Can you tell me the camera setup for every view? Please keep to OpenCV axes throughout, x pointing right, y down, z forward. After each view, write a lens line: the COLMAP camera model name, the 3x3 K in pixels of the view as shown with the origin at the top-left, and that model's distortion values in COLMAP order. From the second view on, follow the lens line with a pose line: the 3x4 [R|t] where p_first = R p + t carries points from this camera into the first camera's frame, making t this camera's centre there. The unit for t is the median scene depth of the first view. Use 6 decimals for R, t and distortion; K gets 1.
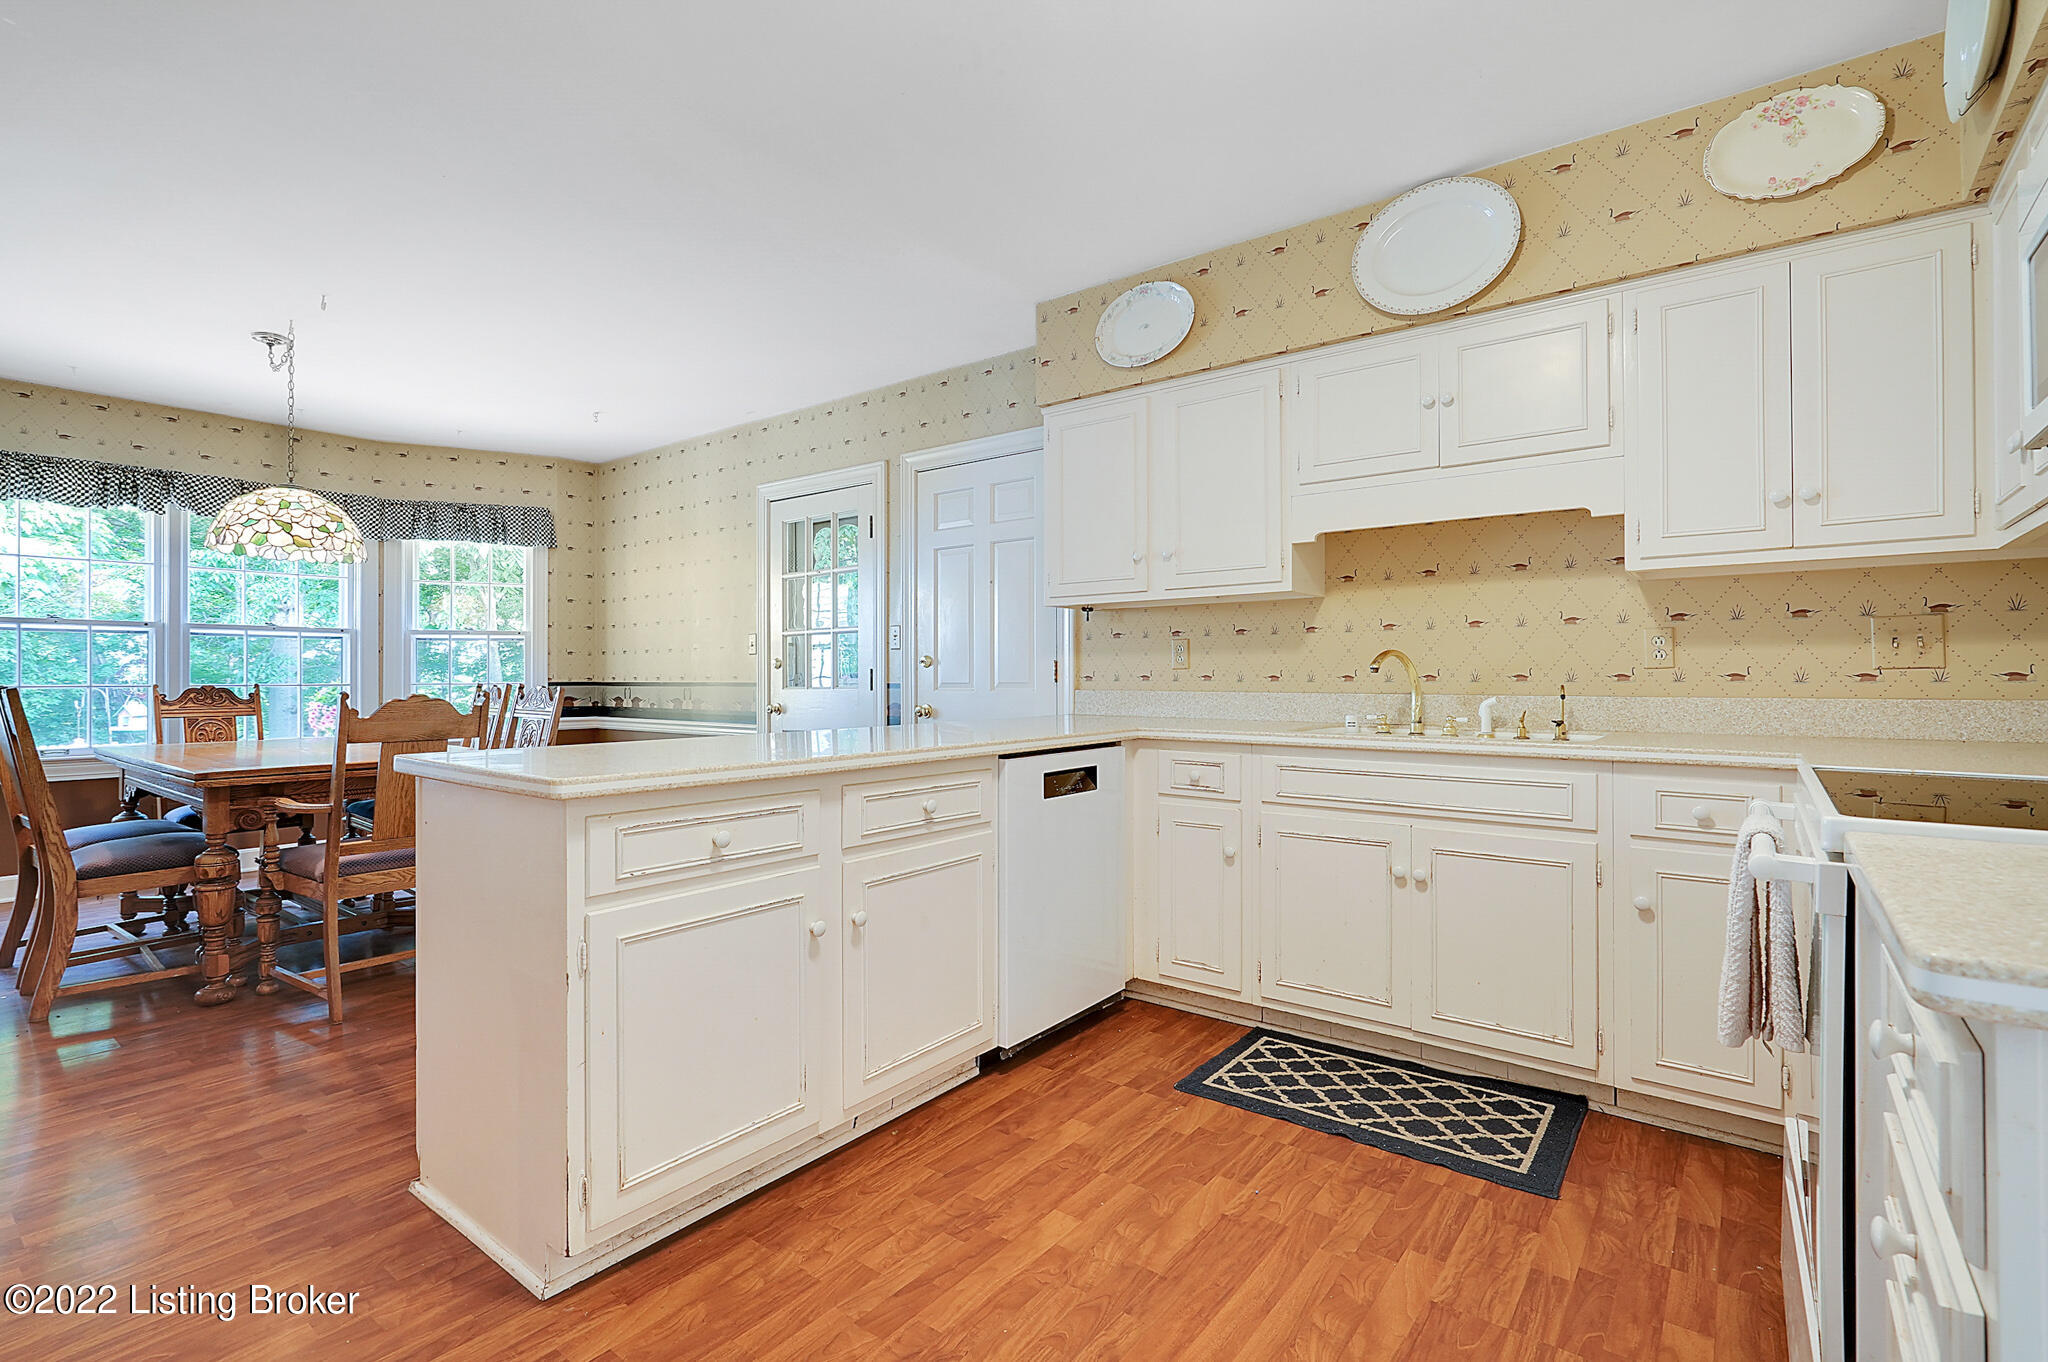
lens RADIAL K [[935.8, 0, 1021.8], [0, 935.8, 675.6], [0, 0, 1]] dist [-0.002744, -0.000769]
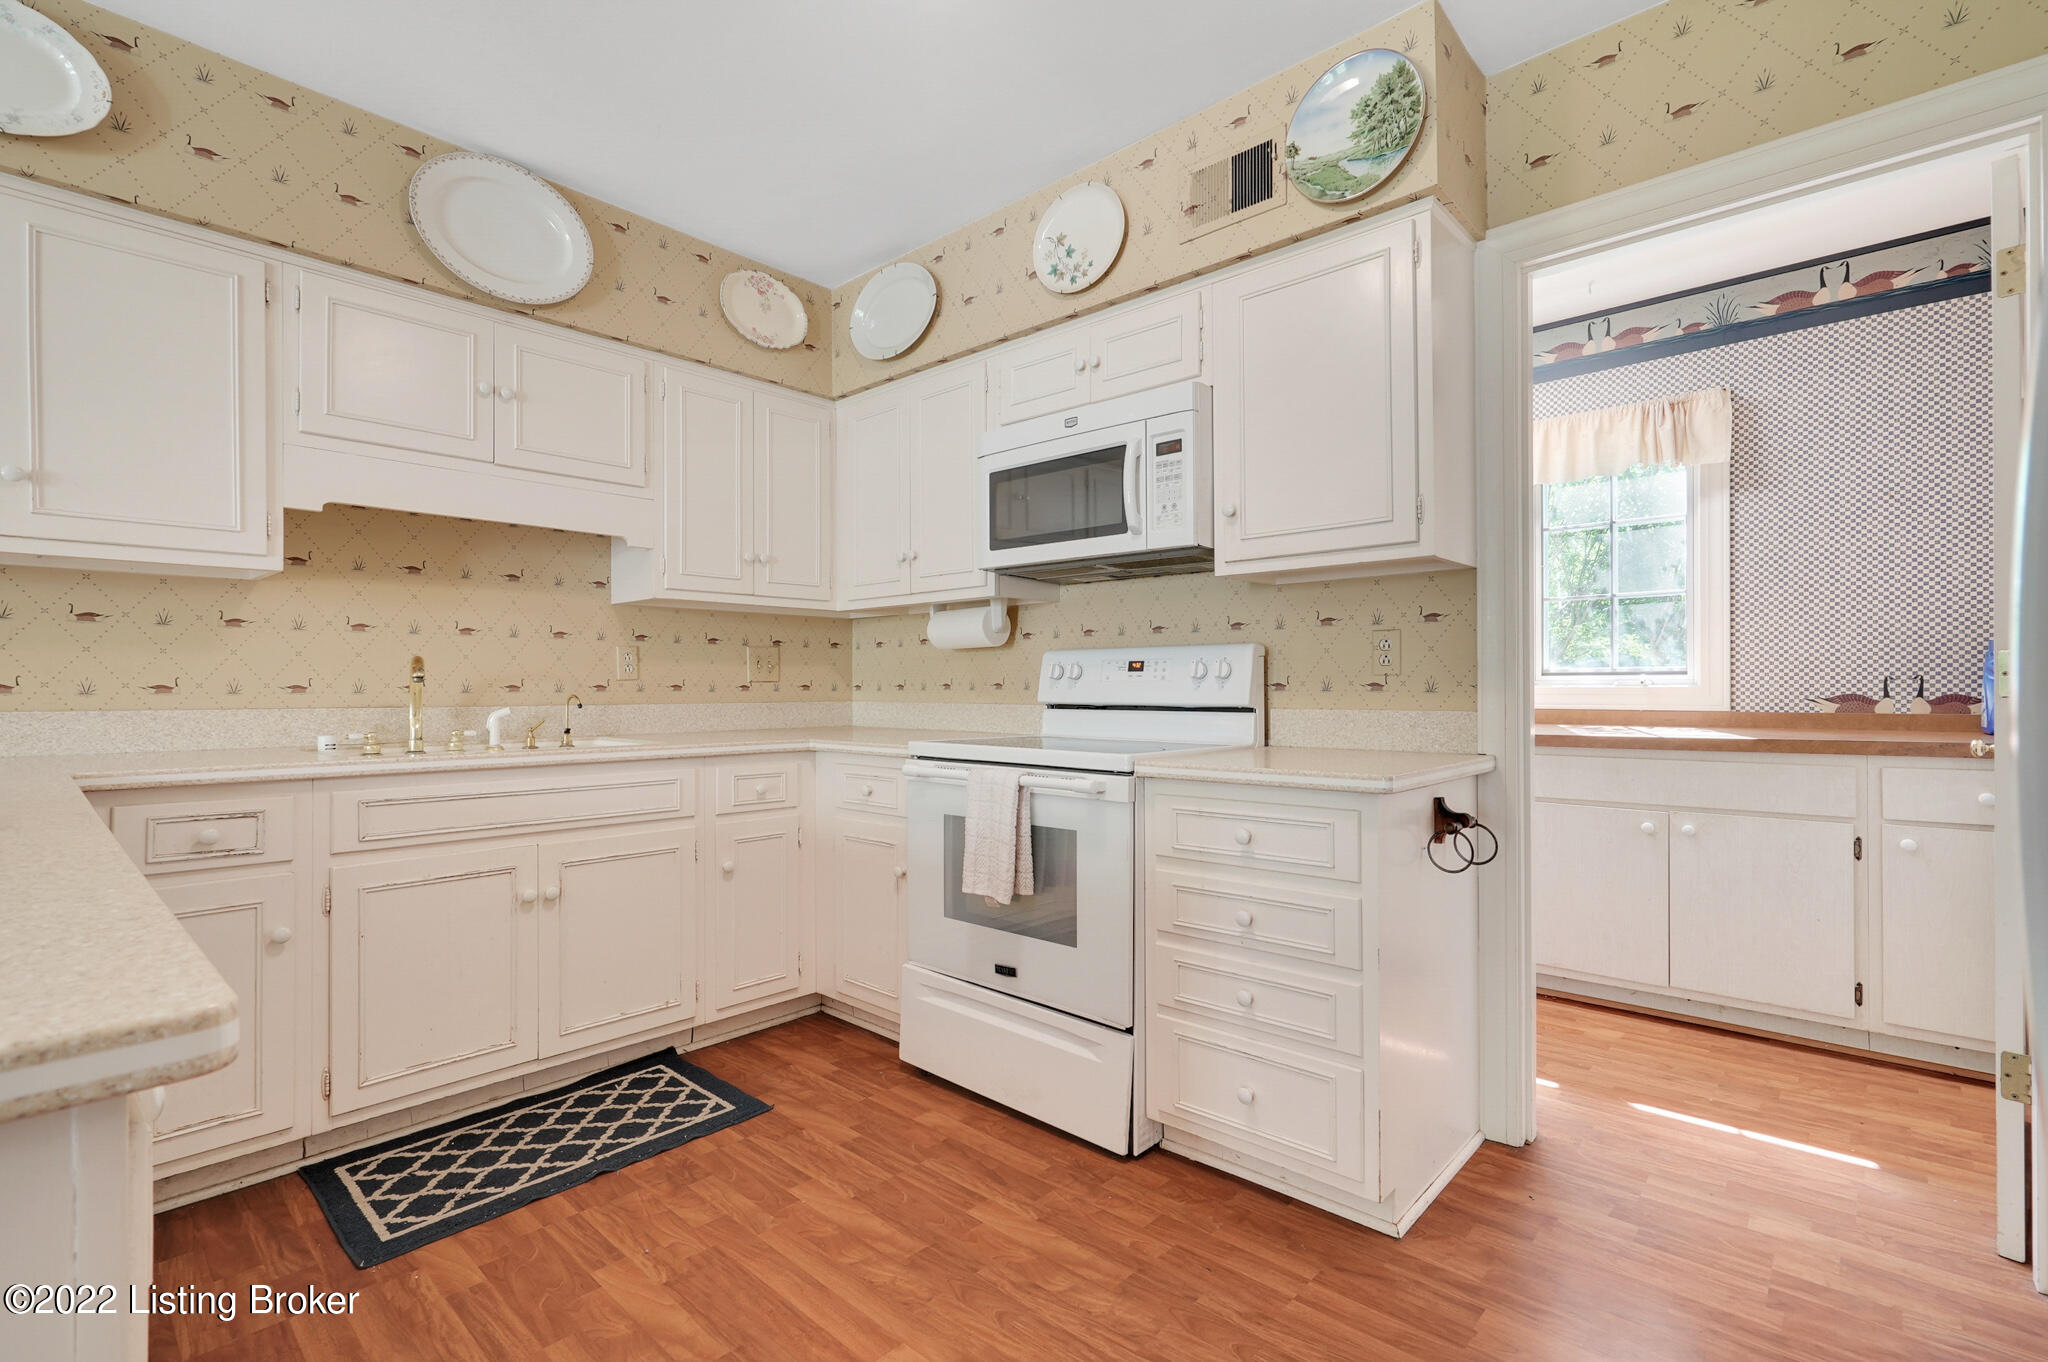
lens RADIAL K [[935.8, 0, 1020.5], [0, 935.8, 685.9], [0, 0, 1]] dist [-0.002744, -0.000769]
pose [[0.078450, 0.002054, 0.996916, -0.496189], [-0.001866, 0.999996, -0.001914, 0.000824], [-0.996916, -0.001710, 0.078453, 0.444535]]
